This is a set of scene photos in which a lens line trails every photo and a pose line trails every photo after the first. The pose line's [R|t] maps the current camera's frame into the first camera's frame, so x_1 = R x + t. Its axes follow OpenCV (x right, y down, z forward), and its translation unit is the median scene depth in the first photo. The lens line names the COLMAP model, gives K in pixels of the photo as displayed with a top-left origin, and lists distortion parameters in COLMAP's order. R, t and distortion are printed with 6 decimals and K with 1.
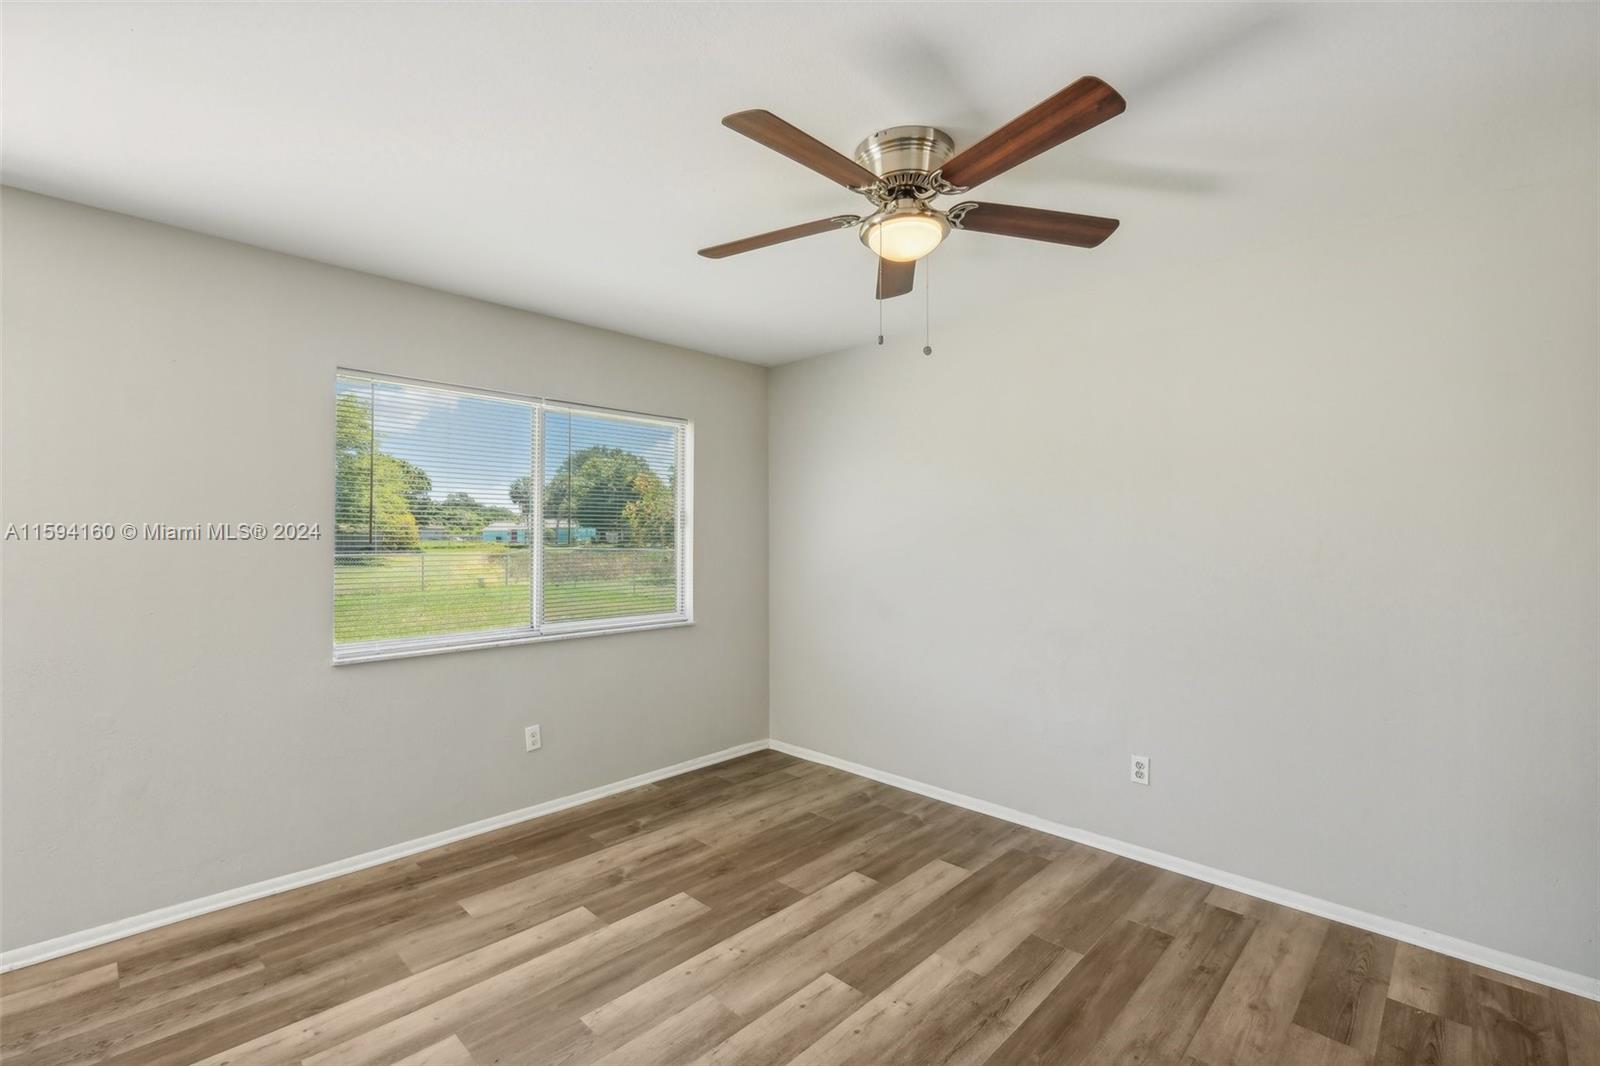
lens RADIAL K [[697.8, 0, 804.5], [0, 697.8, 534.0], [0, 0, 1]] dist [0.000550, -0.000552]
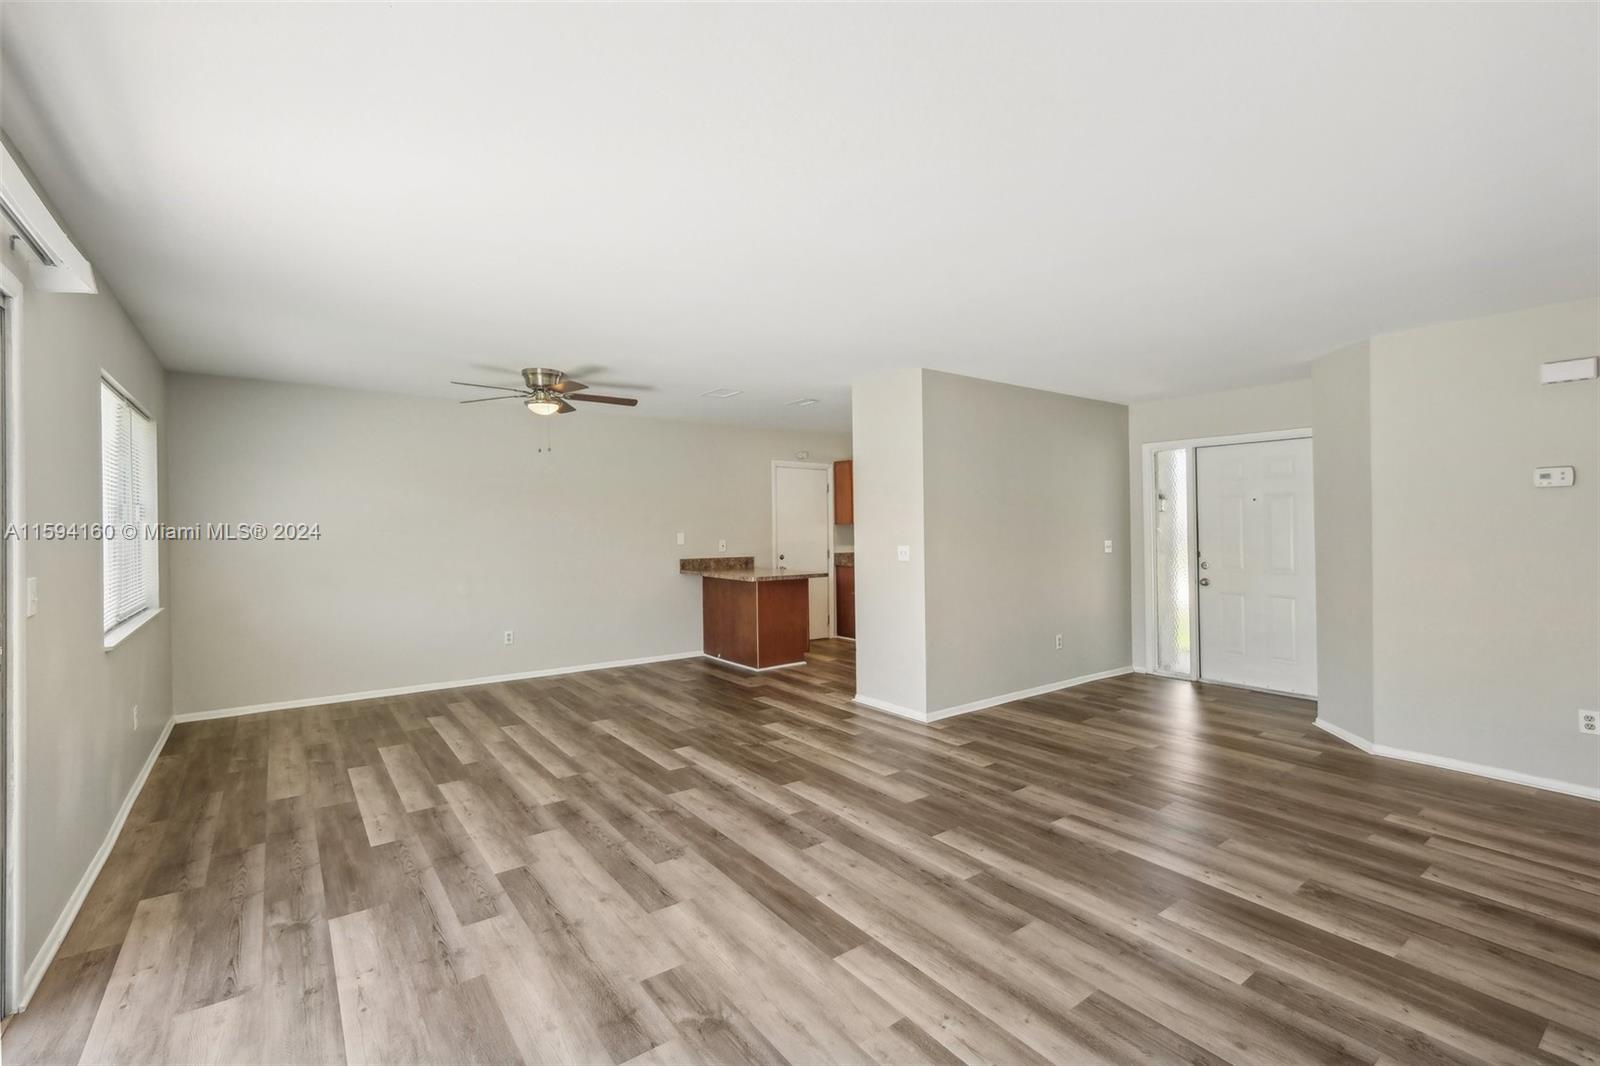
lens RADIAL K [[697.8, 0, 804.5], [0, 697.8, 534.0], [0, 0, 1]] dist [0.000550, -0.000552]
pose [[0.131072, -0.007455, 0.991345, -1.247209], [-0.000684, 0.999971, 0.007610, 0.001872], [-0.991373, -0.001675, 0.131063, -0.146885]]
